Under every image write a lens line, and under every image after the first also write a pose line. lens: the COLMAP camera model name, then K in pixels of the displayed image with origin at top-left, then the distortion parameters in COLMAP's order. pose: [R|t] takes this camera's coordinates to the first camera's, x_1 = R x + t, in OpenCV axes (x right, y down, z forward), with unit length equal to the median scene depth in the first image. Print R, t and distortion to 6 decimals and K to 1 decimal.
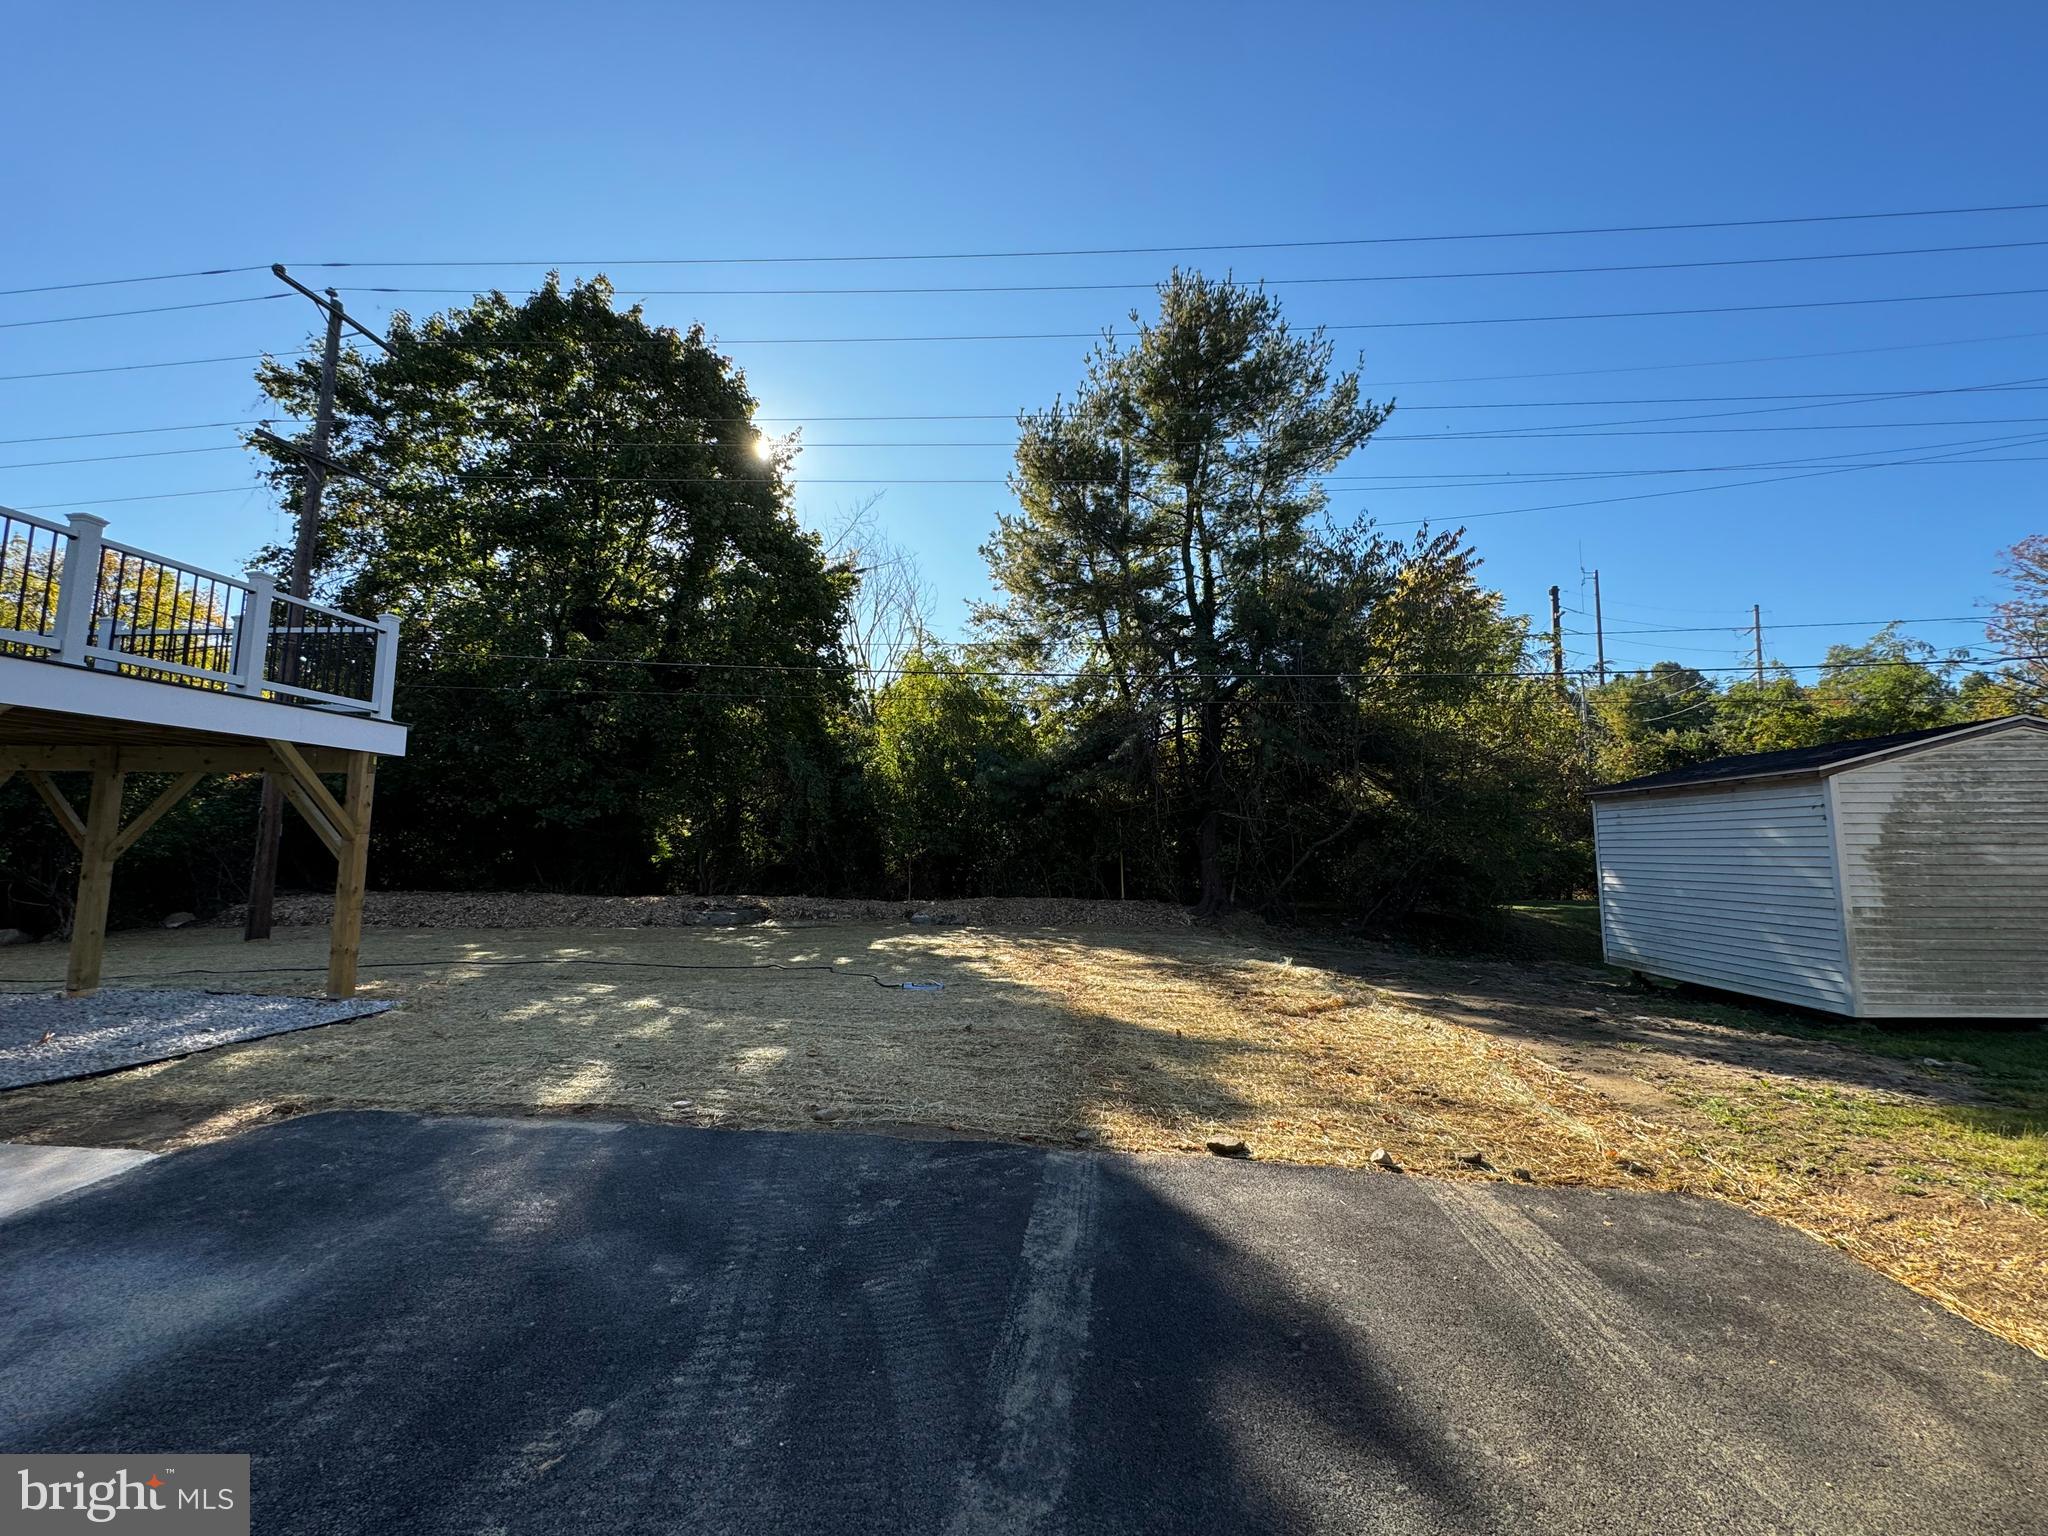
lens RADIAL K [[814.6, 0, 1024.0], [0, 814.6, 768.0], [0, 0, 1]] dist [-0.000023, 0.000330]
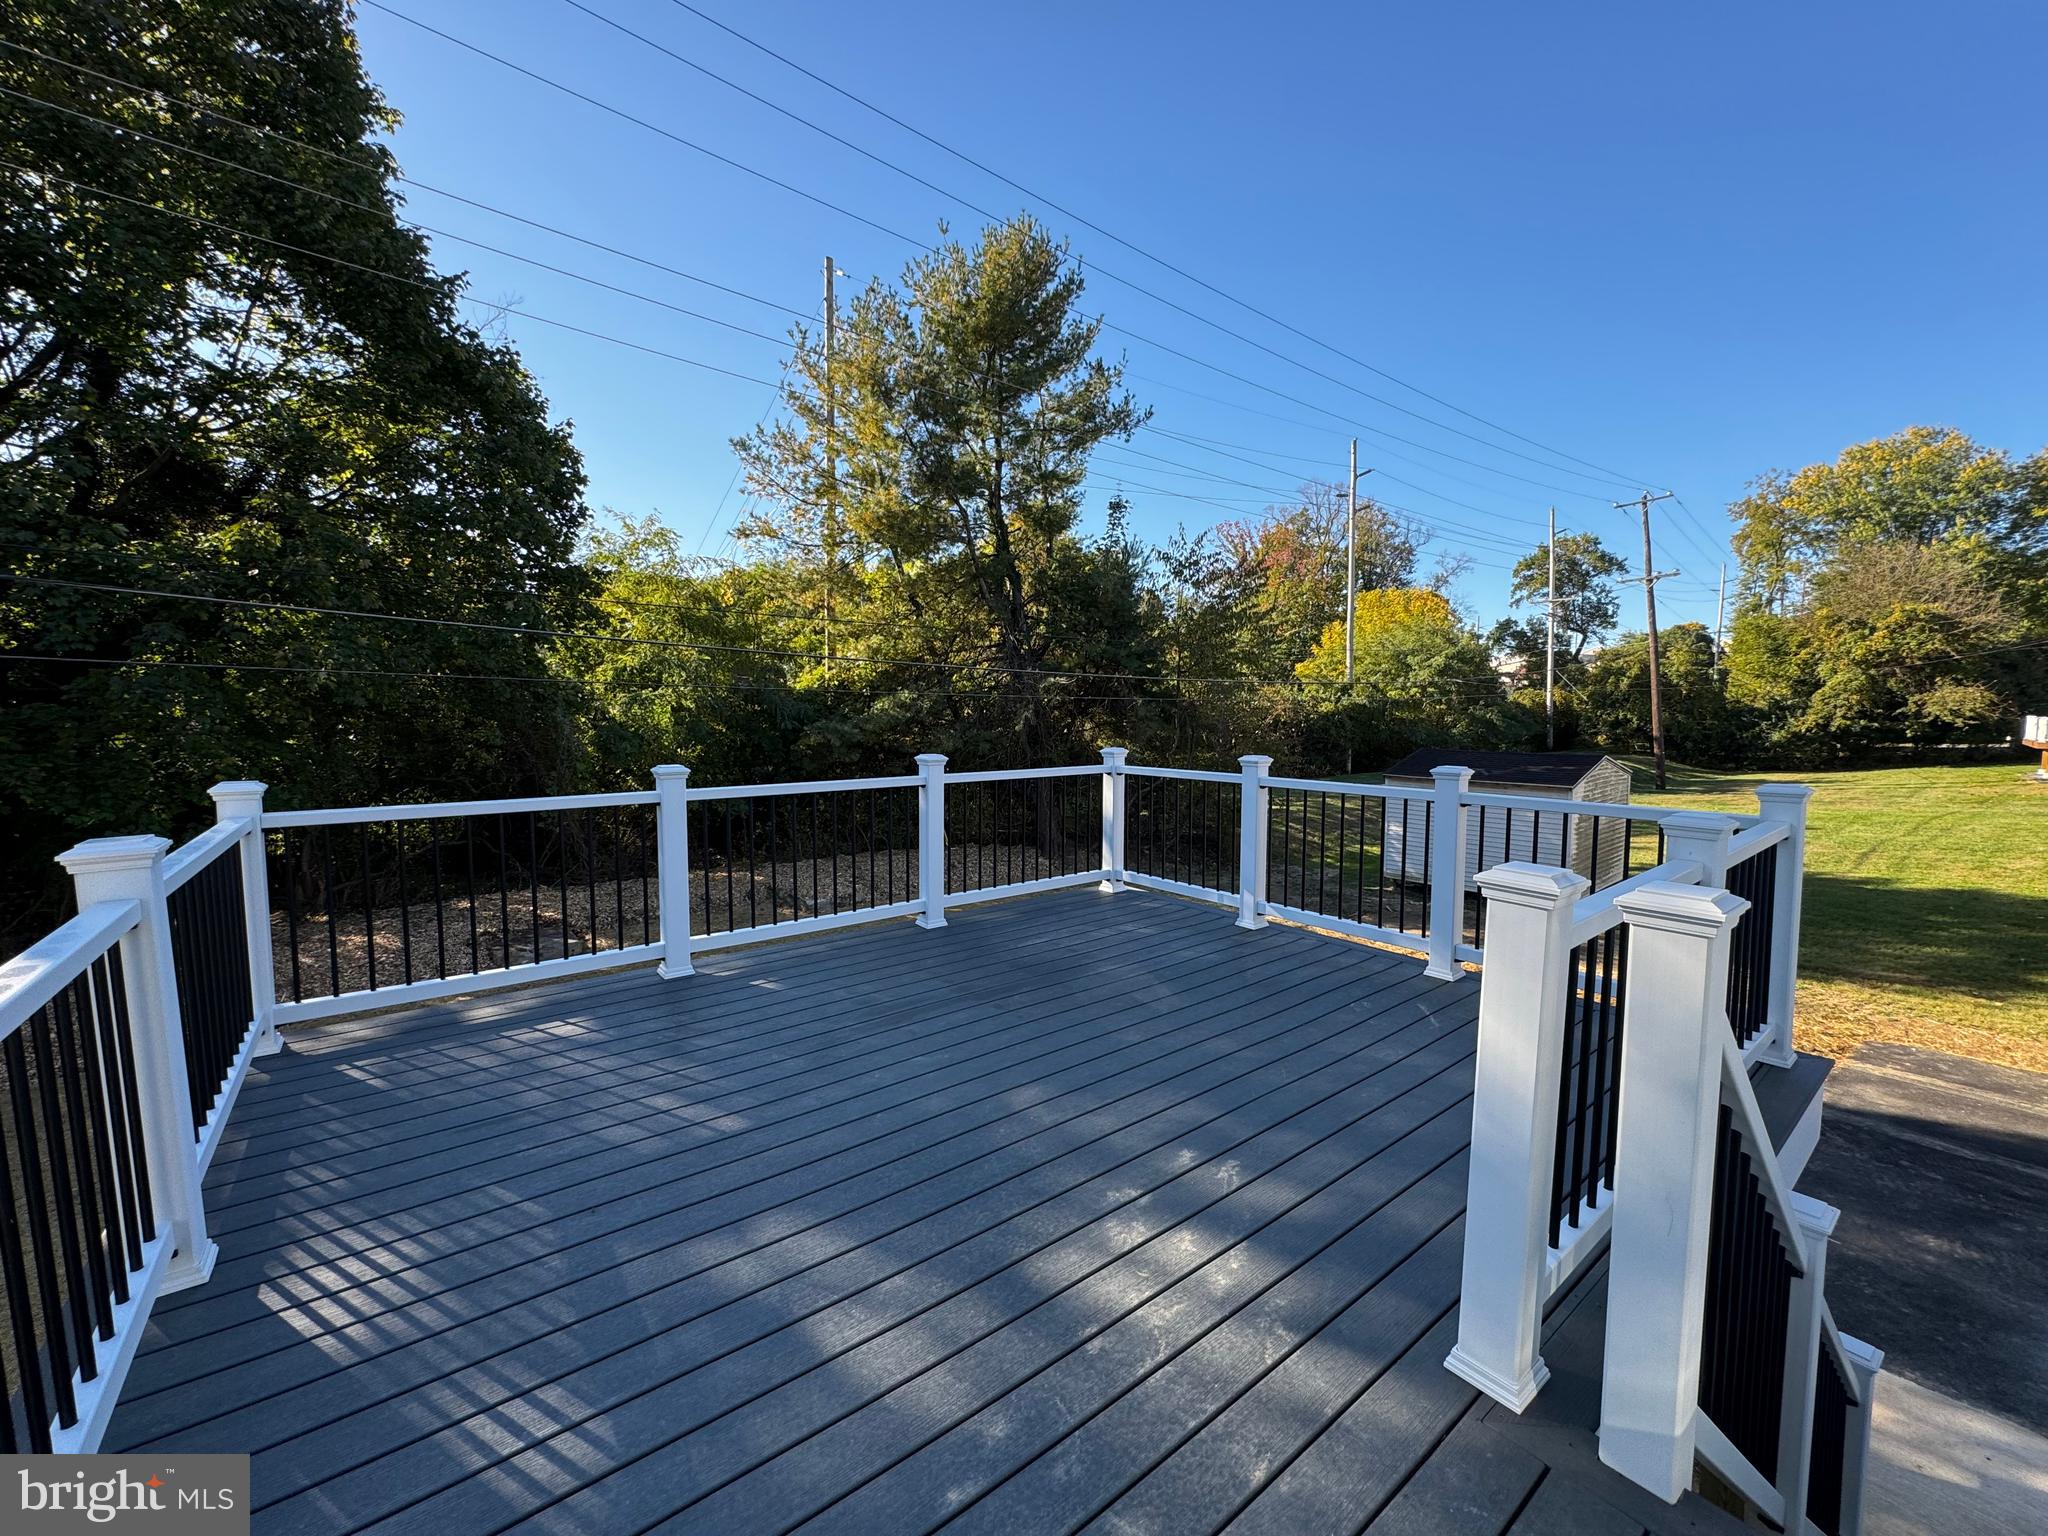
lens RADIAL K [[814.6, 0, 1024.0], [0, 814.6, 768.0], [0, 0, 1]] dist [-0.000023, 0.000330]
pose [[0.719835, -0.053306, 0.692095, -0.522970], [-0.066332, 0.987202, 0.145026, -0.098032], [-0.690969, -0.150303, 0.707087, 0.208808]]
